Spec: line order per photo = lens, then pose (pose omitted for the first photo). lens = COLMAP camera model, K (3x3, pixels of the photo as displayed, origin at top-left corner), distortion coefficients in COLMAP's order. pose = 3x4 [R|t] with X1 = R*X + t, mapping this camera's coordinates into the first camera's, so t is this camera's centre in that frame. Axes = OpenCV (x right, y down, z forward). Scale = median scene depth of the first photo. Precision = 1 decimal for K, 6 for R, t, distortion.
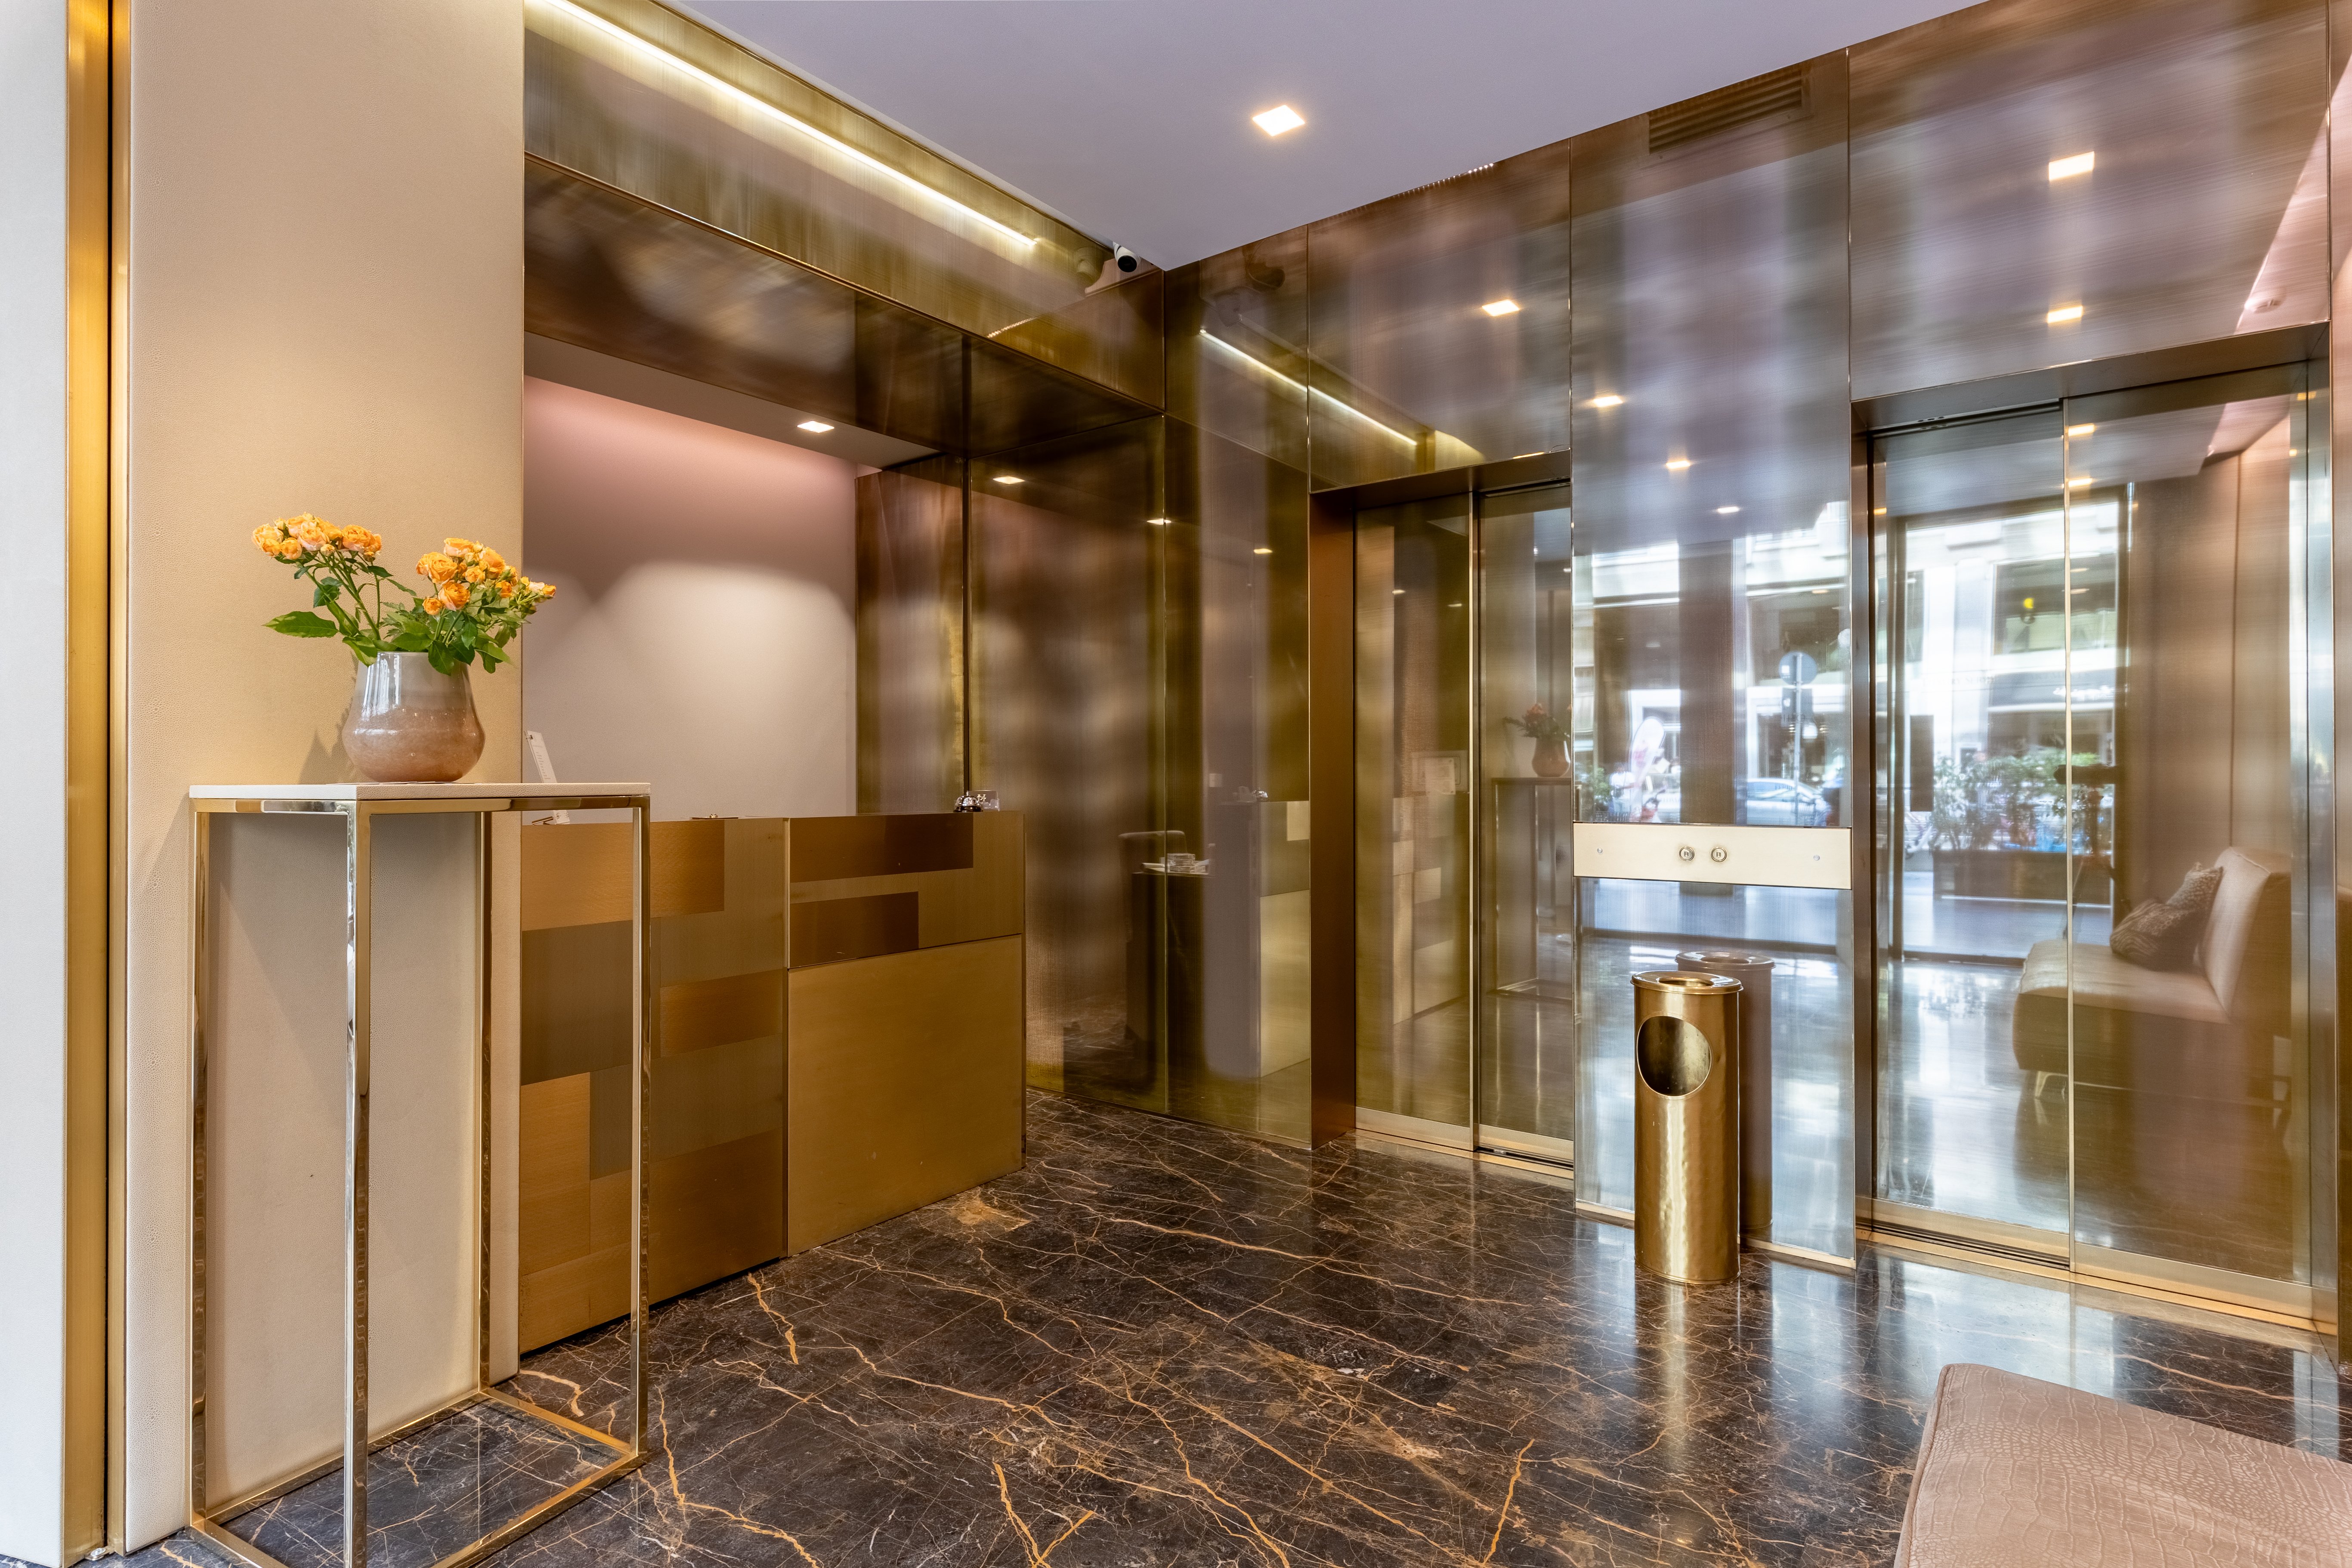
lens RADIAL K [[1189.0, 0, 1176.0], [0, 1189.0, 784.0], [0, 0, 1]] dist [-0.001509, -0.000048]
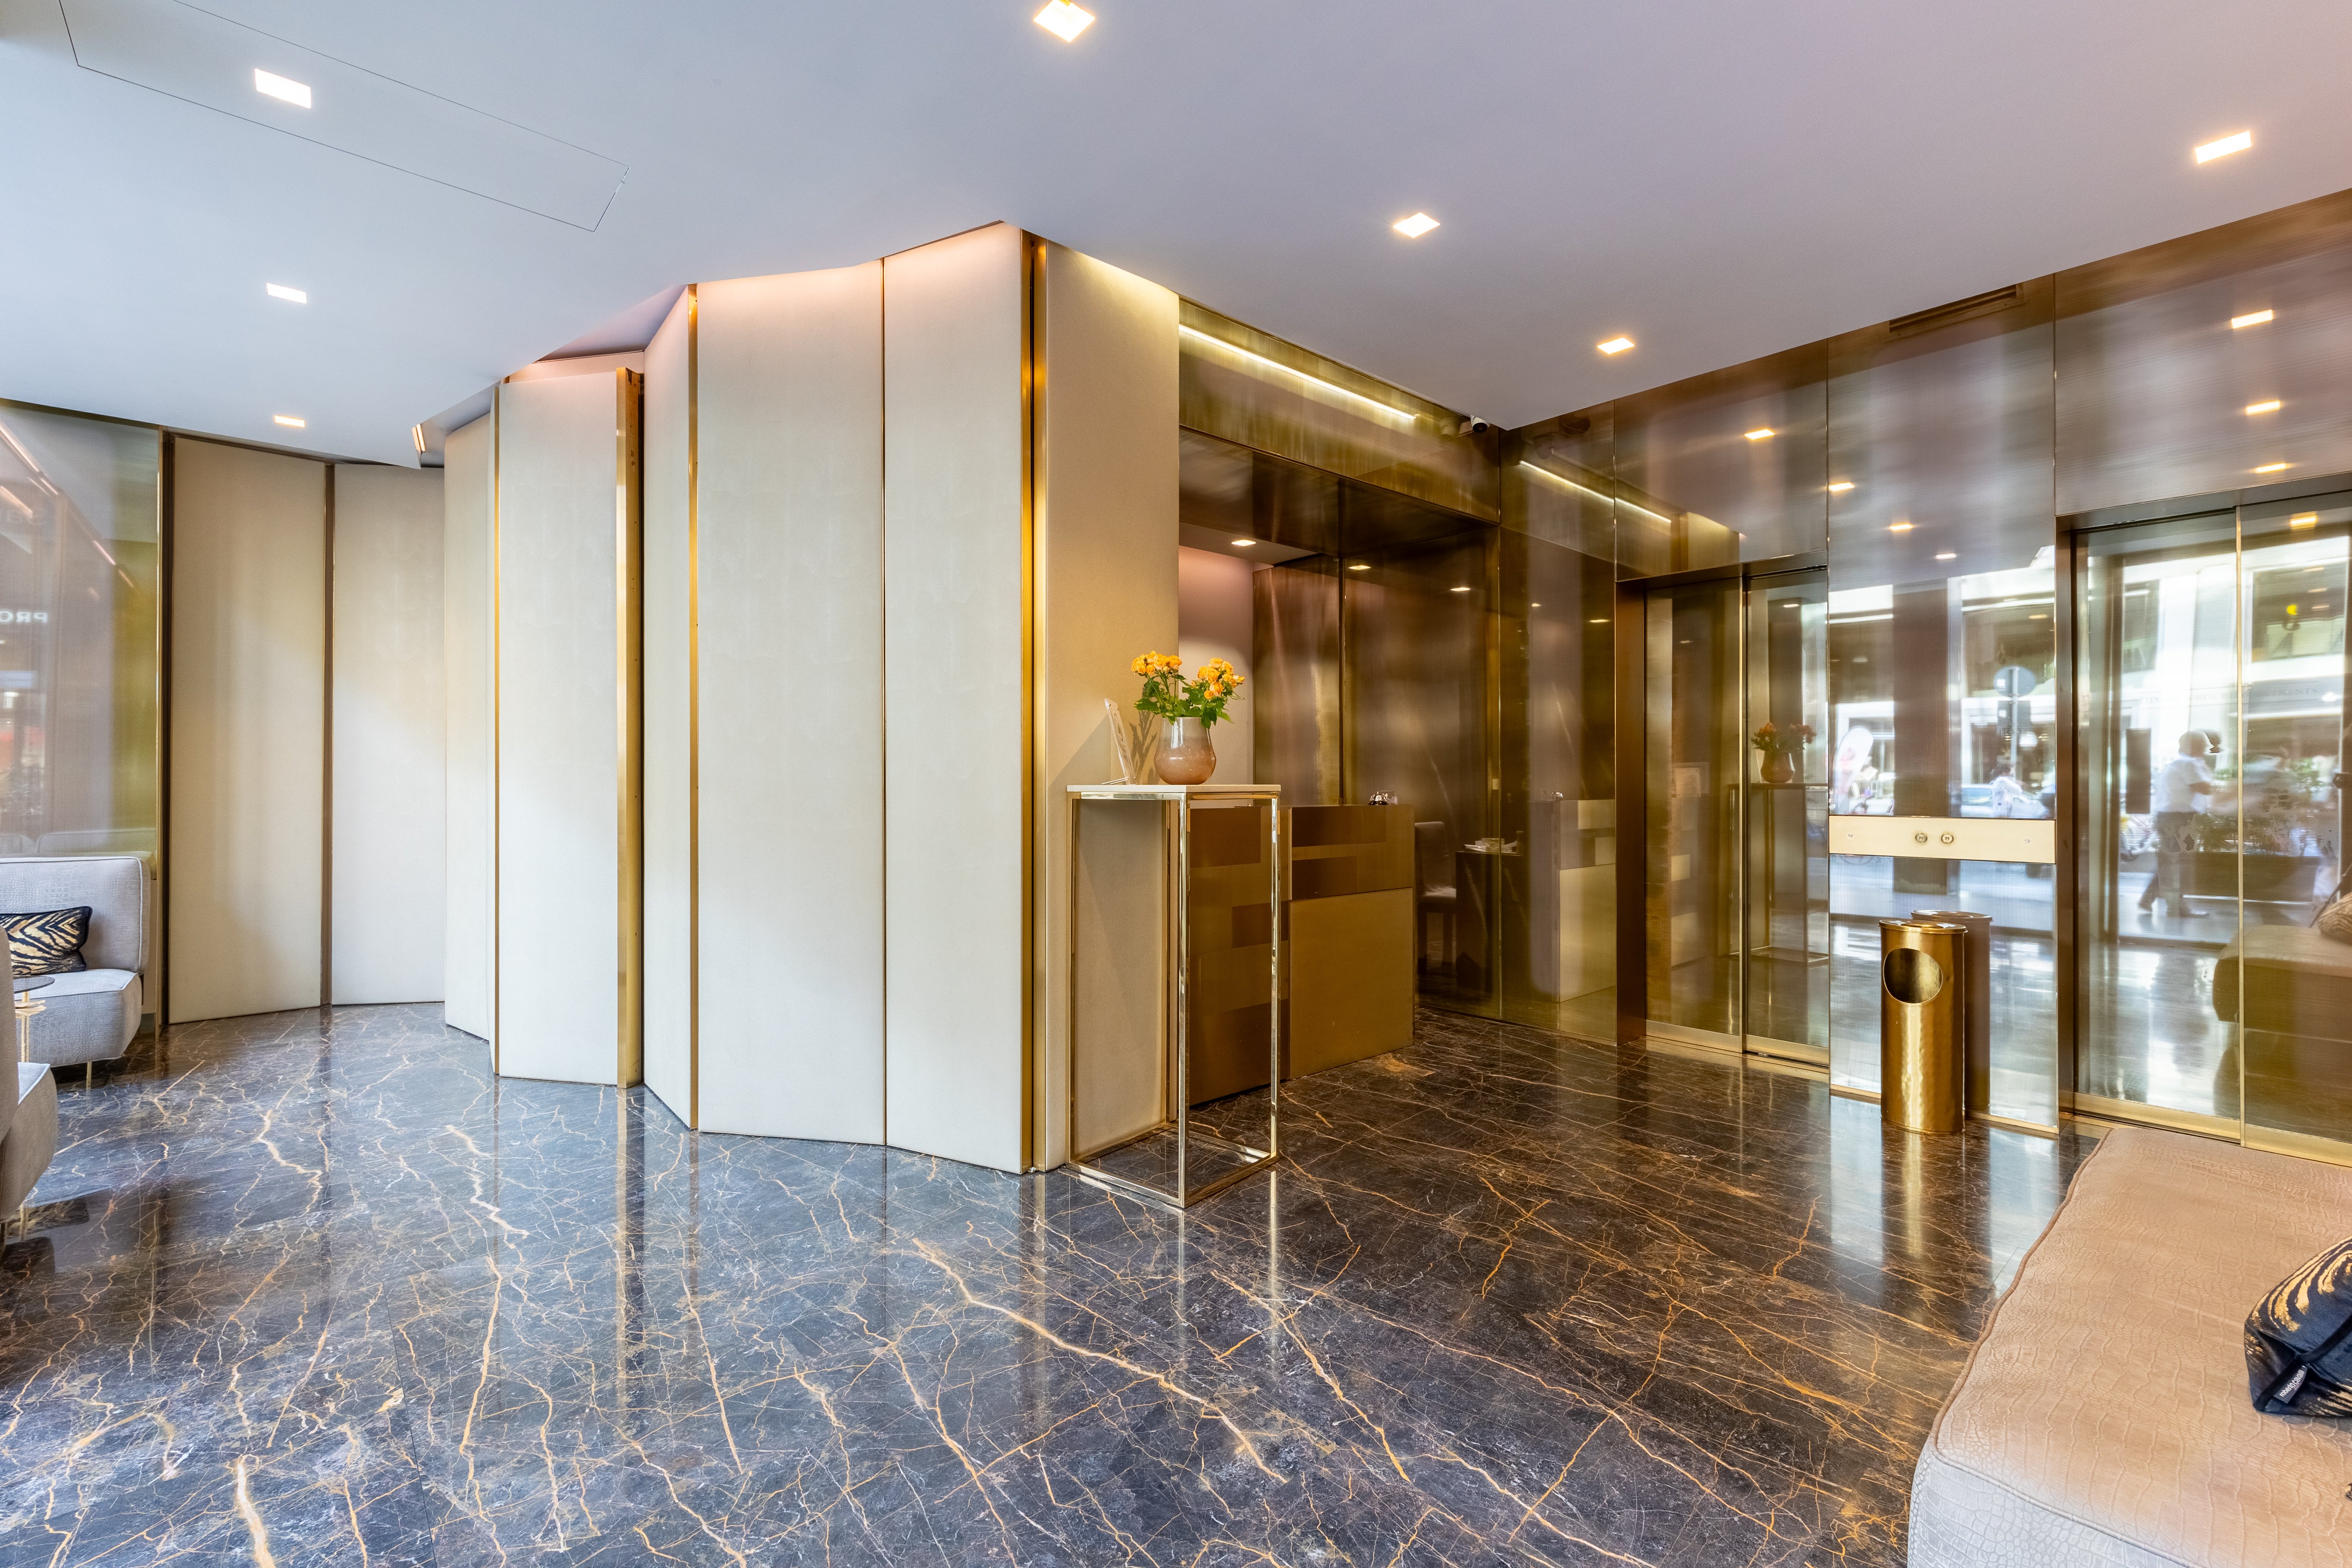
lens RADIAL K [[1015.8, 0, 1176.0], [0, 1015.8, 784.0], [0, 0, 1]] dist [-0.000381, -0.000566]
pose [[0.978357, 0.003472, -0.206897, -0.170361], [-0.004228, 0.999986, -0.003212, 0.002246], [0.206883, 0.004018, 0.978357, -0.331444]]
